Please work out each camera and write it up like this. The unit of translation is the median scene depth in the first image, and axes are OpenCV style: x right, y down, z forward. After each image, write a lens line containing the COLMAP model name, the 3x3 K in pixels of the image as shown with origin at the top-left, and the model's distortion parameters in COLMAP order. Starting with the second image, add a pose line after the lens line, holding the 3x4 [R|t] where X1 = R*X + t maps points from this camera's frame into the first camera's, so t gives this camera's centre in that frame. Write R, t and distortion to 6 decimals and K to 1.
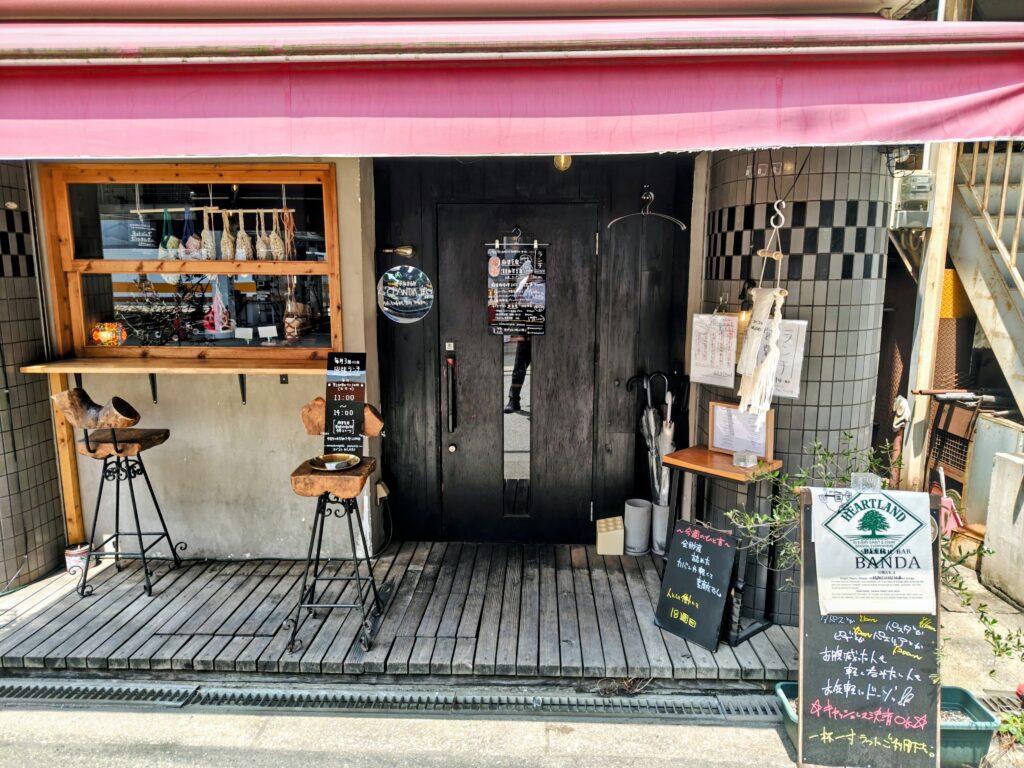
lens RADIAL K [[698.4, 0, 512.0], [0, 698.4, 384.0], [0, 0, 1]] dist [0.008813, 0.000015]
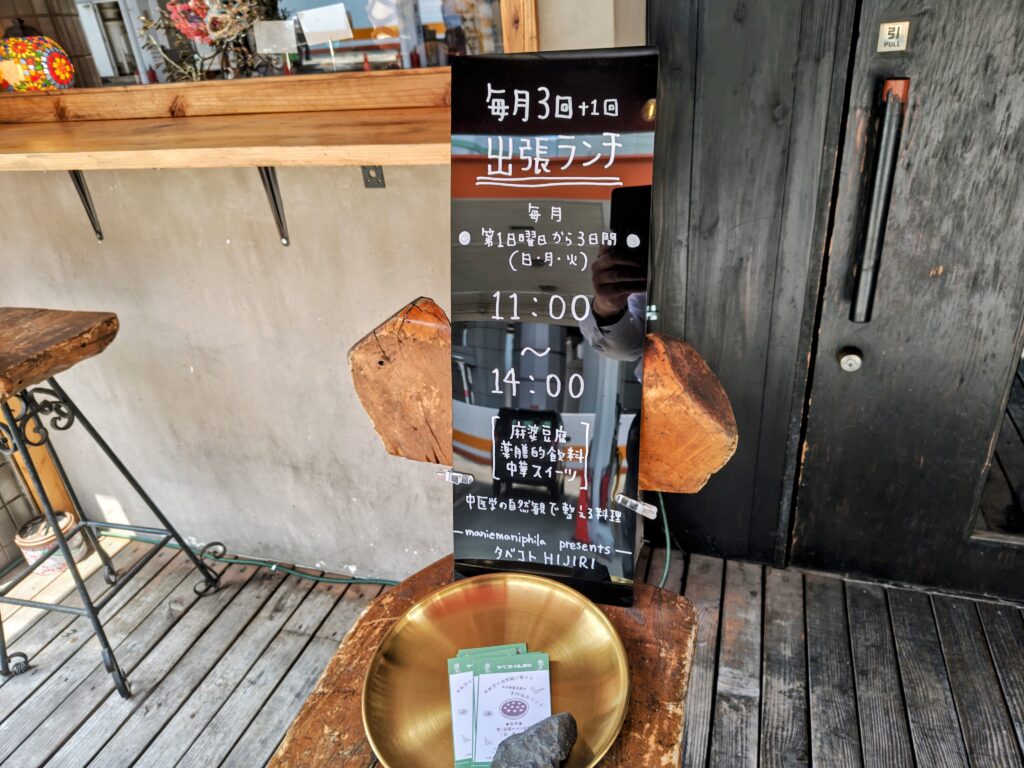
lens RADIAL K [[698.4, 0, 512.0], [0, 698.4, 384.0], [0, 0, 1]] dist [0.008813, 0.000015]
pose [[0.956771, 0.065138, -0.283454, -0.155816], [0.033435, 0.943503, 0.329673, -0.019561], [0.288913, -0.324899, 0.900539, 0.664623]]
